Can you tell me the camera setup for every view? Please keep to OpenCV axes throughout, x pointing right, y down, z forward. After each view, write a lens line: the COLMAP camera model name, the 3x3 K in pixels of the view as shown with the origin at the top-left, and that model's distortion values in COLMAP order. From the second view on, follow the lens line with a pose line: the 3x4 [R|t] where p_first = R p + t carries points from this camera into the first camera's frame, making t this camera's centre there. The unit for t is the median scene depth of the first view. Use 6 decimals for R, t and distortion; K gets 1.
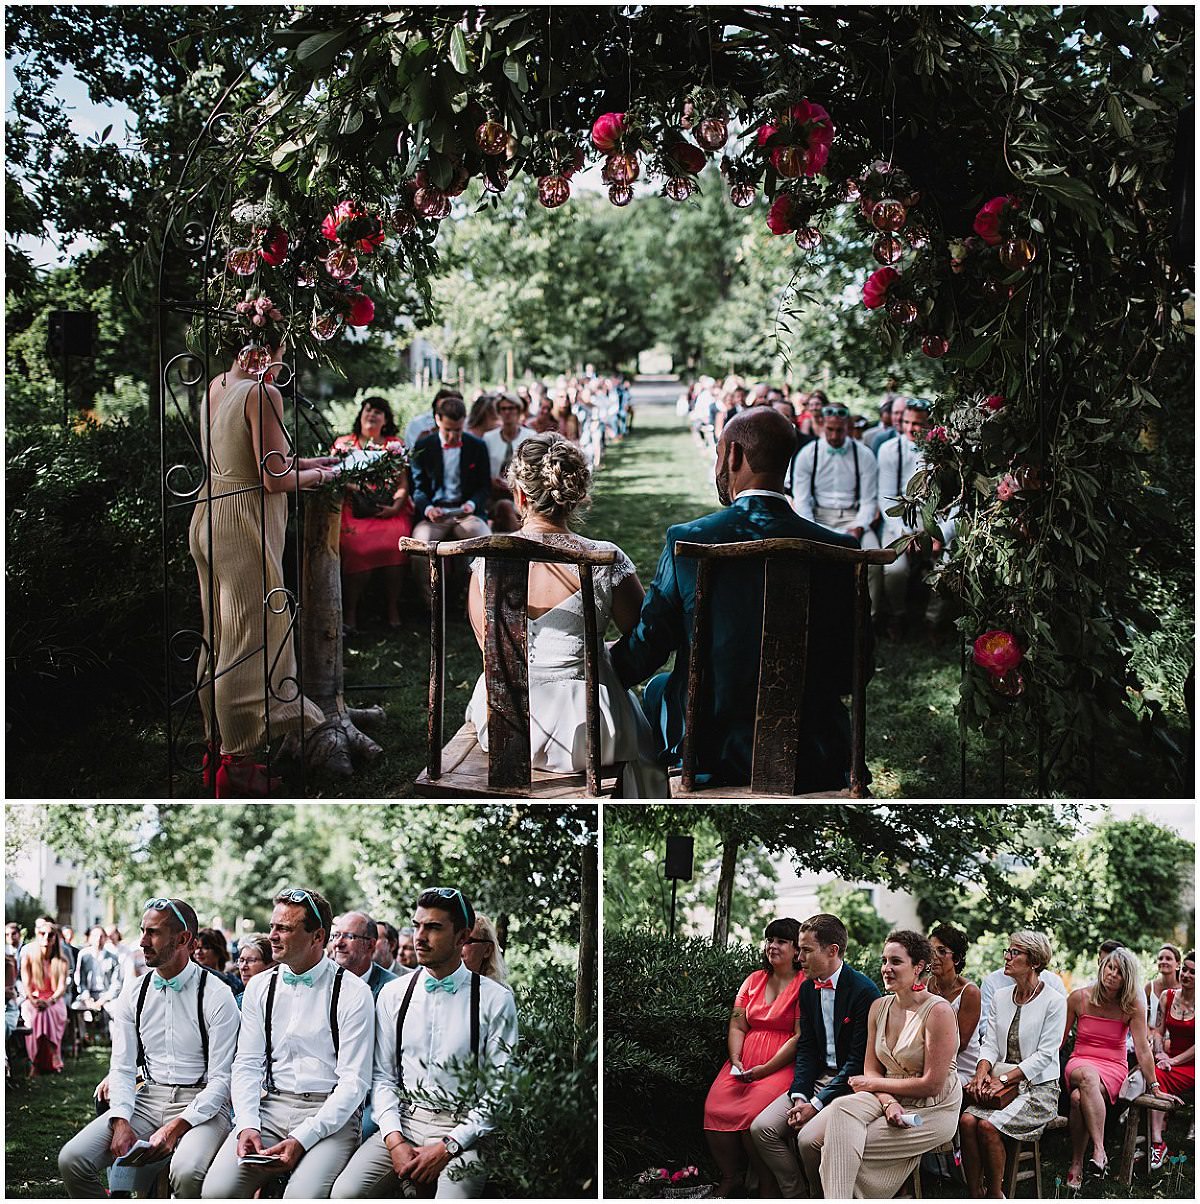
lens RADIAL K [[2651.4, 0, 598.0], [0, 2651.4, 601.4], [0, 0, 1]] dist [0.076530, 0.000000]
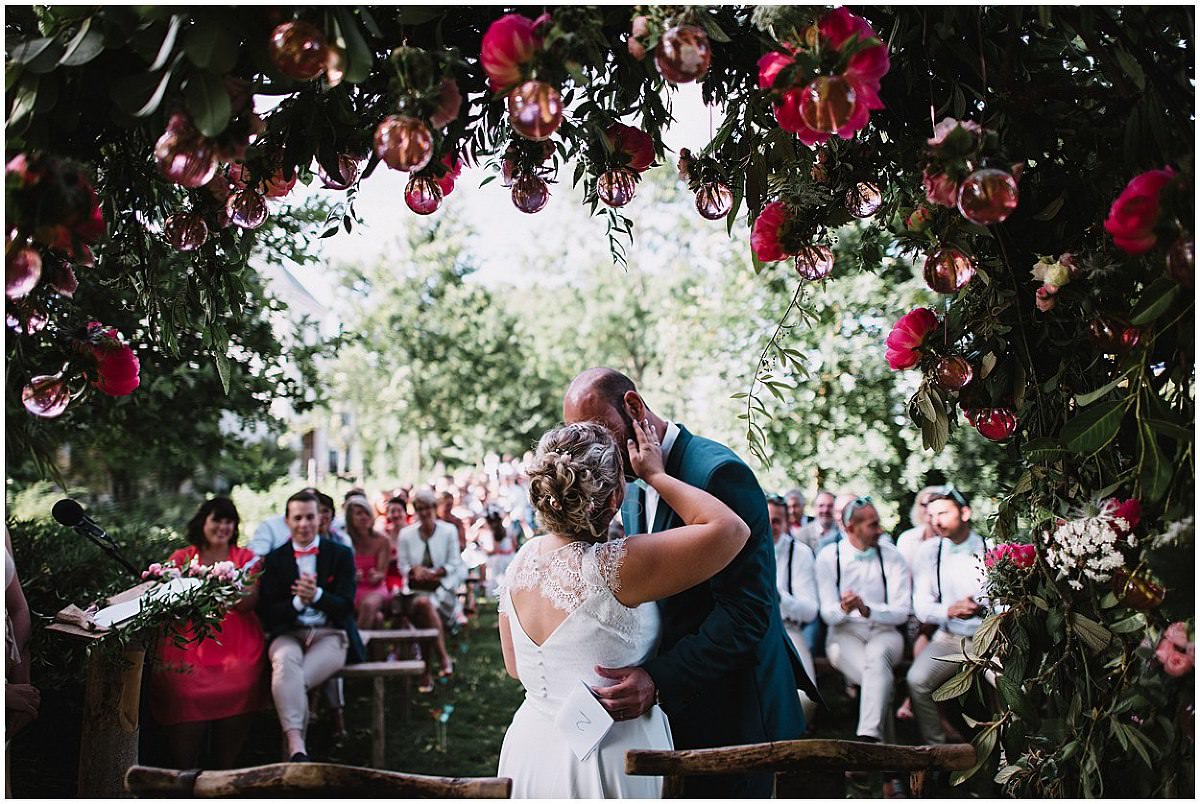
lens RADIAL K [[828.1, 0, 594.7], [0, 828.1, 404.8], [0, 0, 1]] dist [-0.001228, 0.000306]
pose [[0.997125, -0.001446, 0.075755, 0.007493], [0.012991, 0.988276, -0.152127, -0.062217], [-0.074646, 0.152674, 0.985453, 0.705707]]
